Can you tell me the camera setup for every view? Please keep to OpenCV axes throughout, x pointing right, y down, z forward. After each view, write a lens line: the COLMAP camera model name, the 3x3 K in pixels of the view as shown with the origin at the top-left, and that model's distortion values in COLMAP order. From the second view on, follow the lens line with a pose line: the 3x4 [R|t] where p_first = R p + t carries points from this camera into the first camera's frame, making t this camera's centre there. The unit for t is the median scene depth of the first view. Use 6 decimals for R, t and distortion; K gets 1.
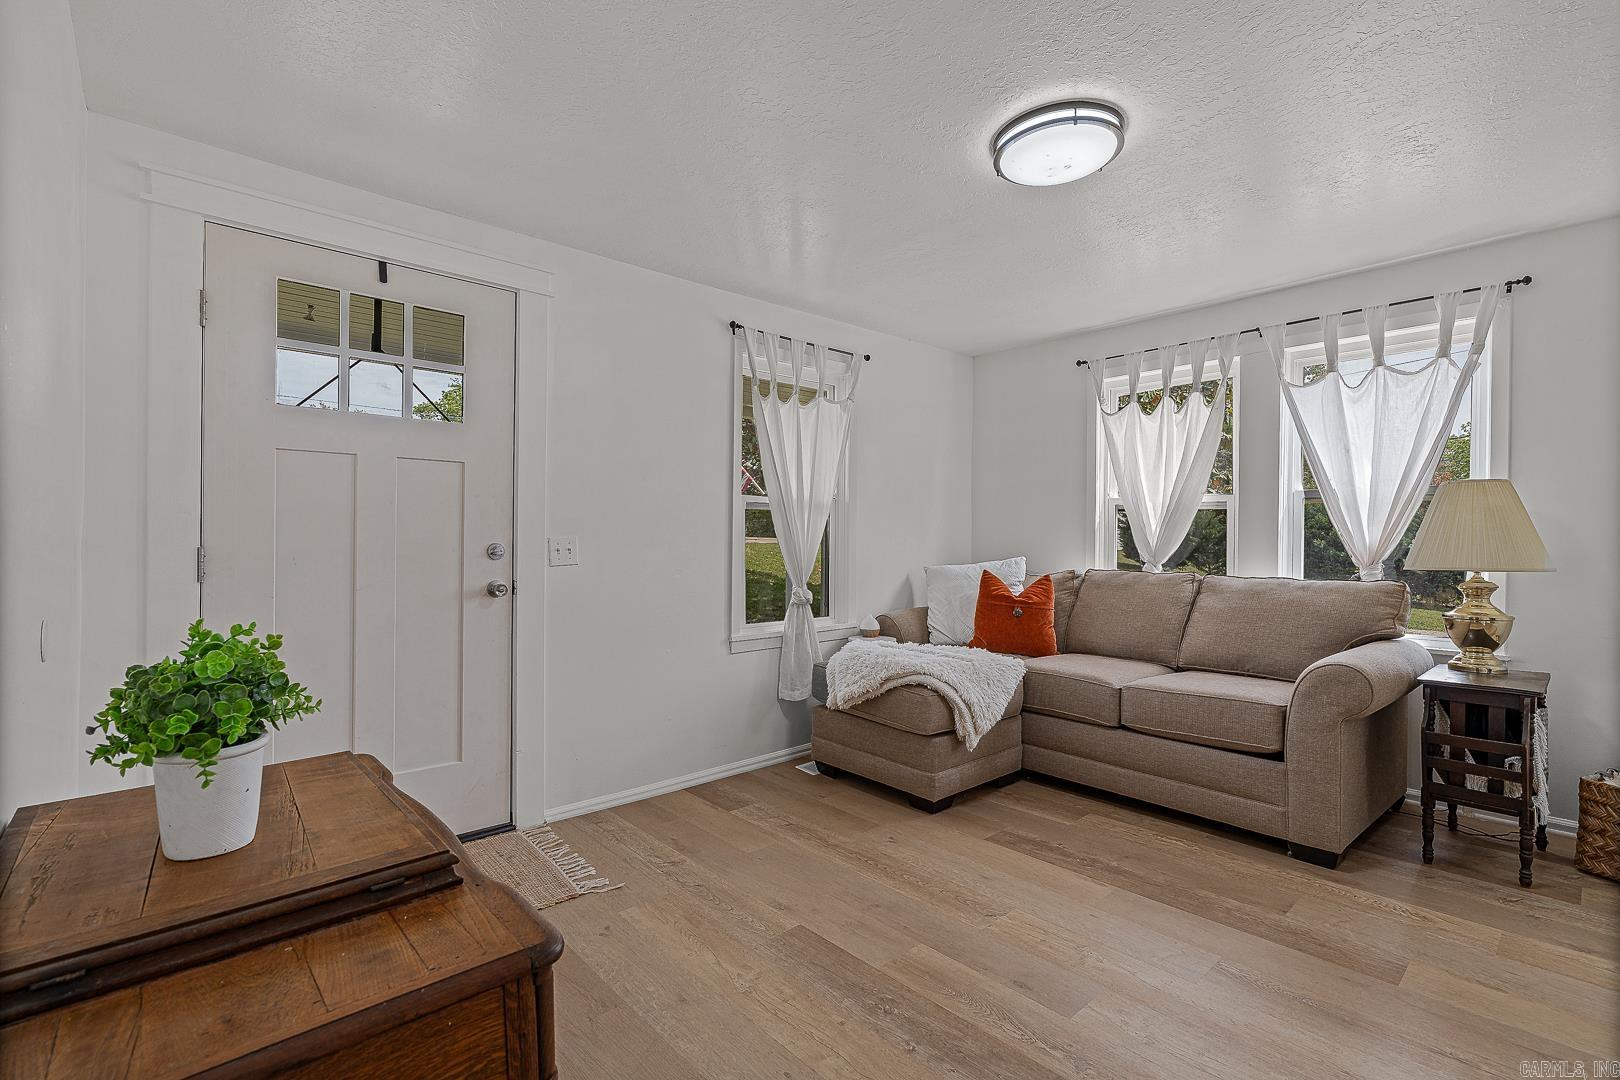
lens RADIAL K [[746.6, 0, 808.7], [0, 746.6, 538.8], [0, 0, 1]] dist [-0.004380, 0.002297]
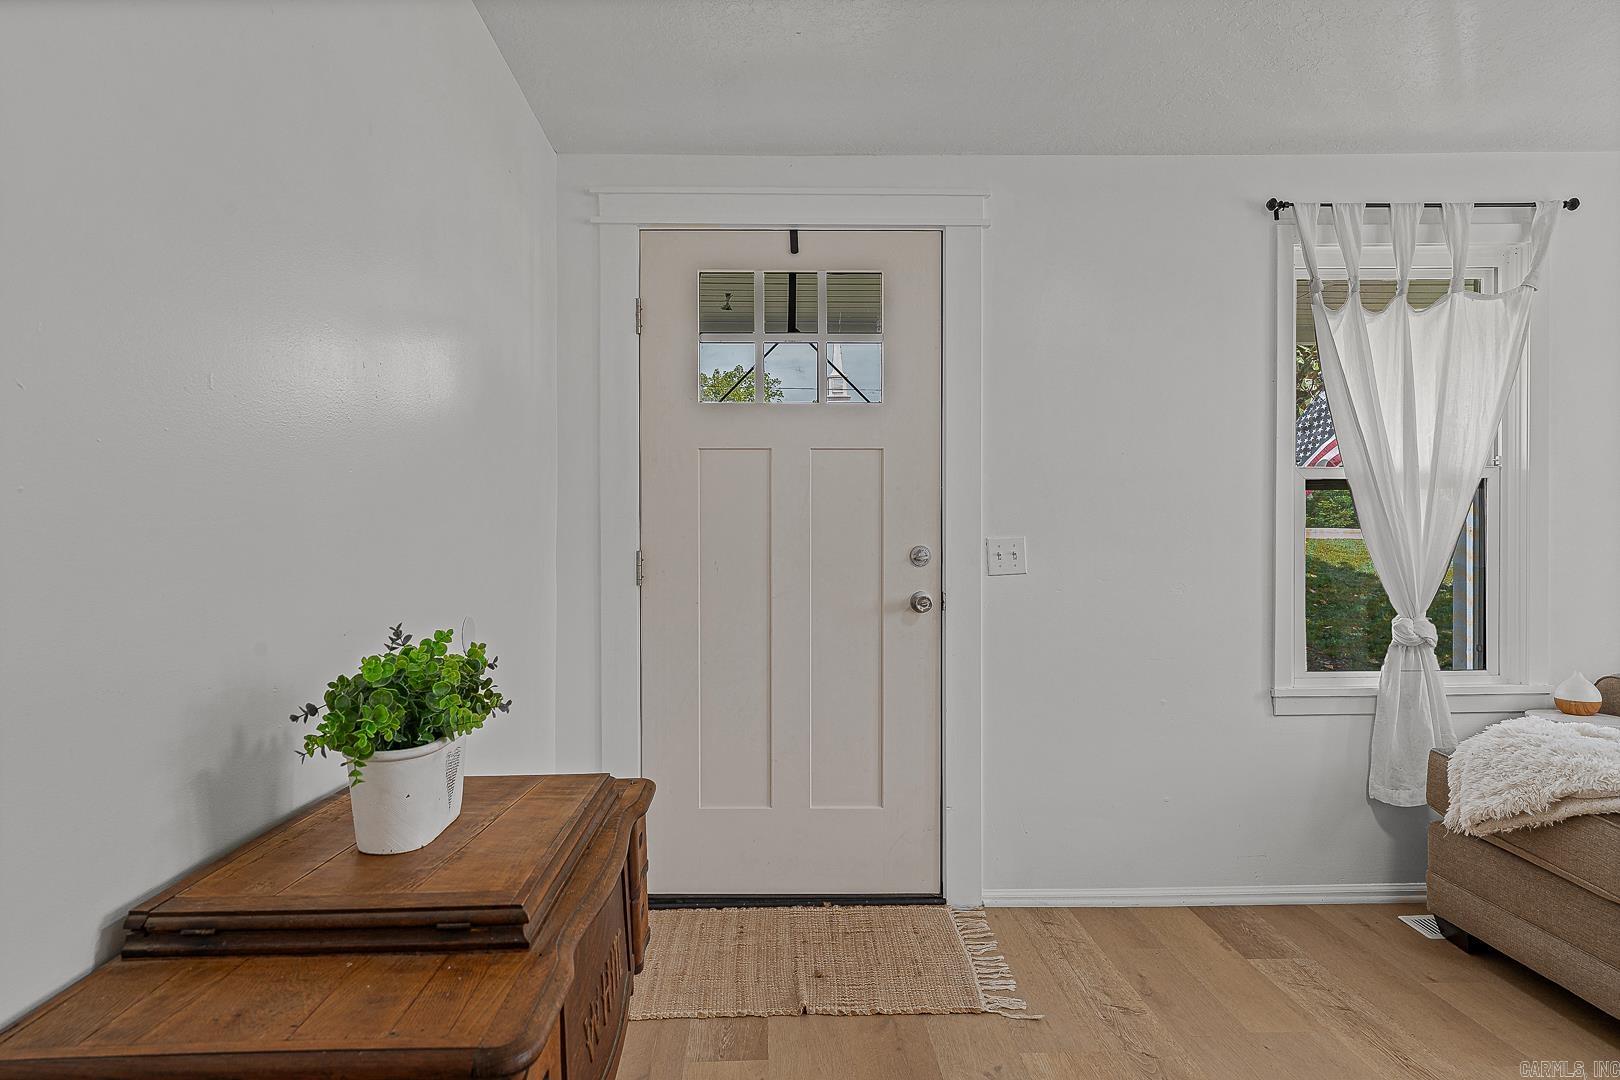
lens RADIAL K [[956.7, 0, 804.7], [0, 956.7, 541.8], [0, 0, 1]] dist [-0.001686, 0.002367]
pose [[0.744074, -0.004947, -0.668079, 0.180520], [0.008376, 0.999963, 0.001924, -0.001517], [0.668045, -0.007028, 0.744088, 0.140885]]
